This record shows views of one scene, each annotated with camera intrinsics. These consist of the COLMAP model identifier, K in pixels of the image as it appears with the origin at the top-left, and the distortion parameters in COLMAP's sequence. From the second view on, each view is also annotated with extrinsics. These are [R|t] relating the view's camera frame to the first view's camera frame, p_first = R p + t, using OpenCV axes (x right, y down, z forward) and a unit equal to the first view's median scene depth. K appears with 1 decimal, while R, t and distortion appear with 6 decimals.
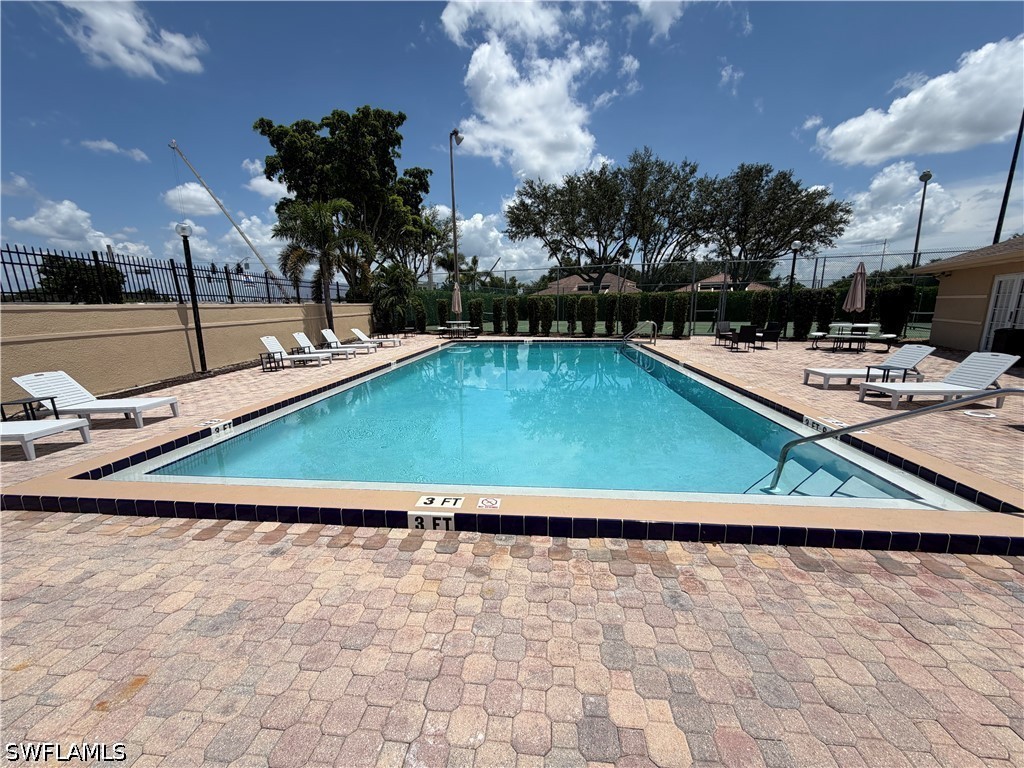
lens RADIAL K [[410.6, 0, 512.2], [0, 410.6, 395.7], [0, 0, 1]] dist [0.000505, -0.000284]
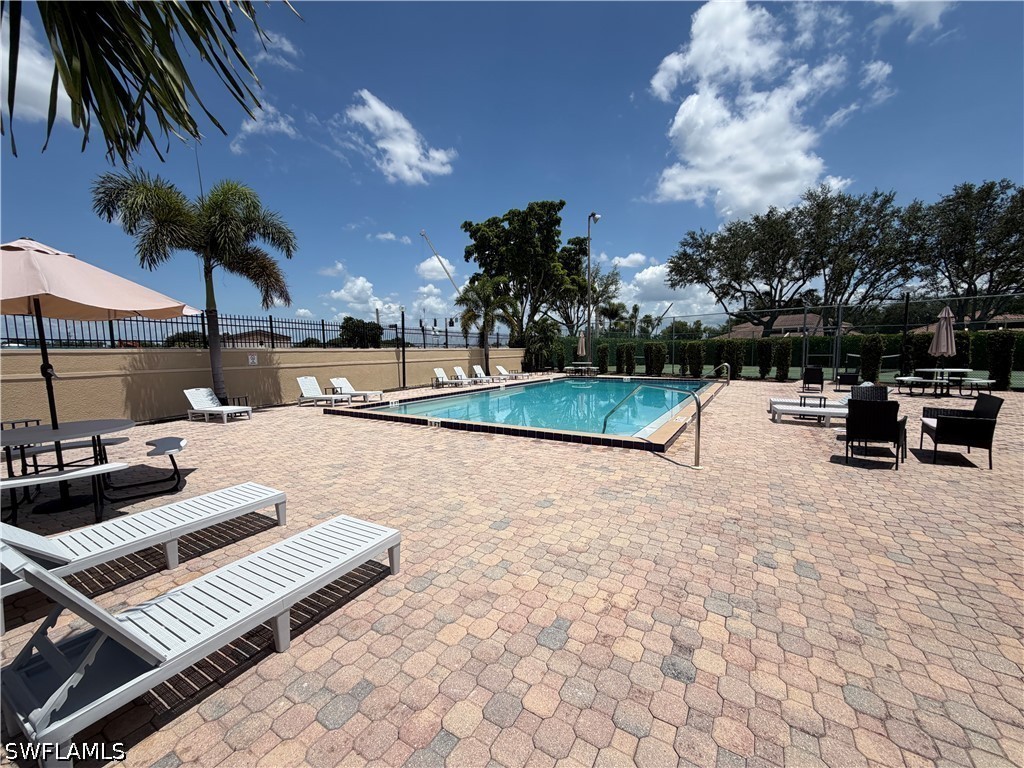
lens RADIAL K [[417.2, 0, 512.0], [0, 417.2, 384.0], [0, 0, 1]] dist [-0.000048, -0.000142]
pose [[0.901000, 0.034685, -0.432430, 0.090779], [-0.092312, 0.989299, -0.112987, 0.016062], [0.423884, 0.141719, 0.894560, -0.074233]]
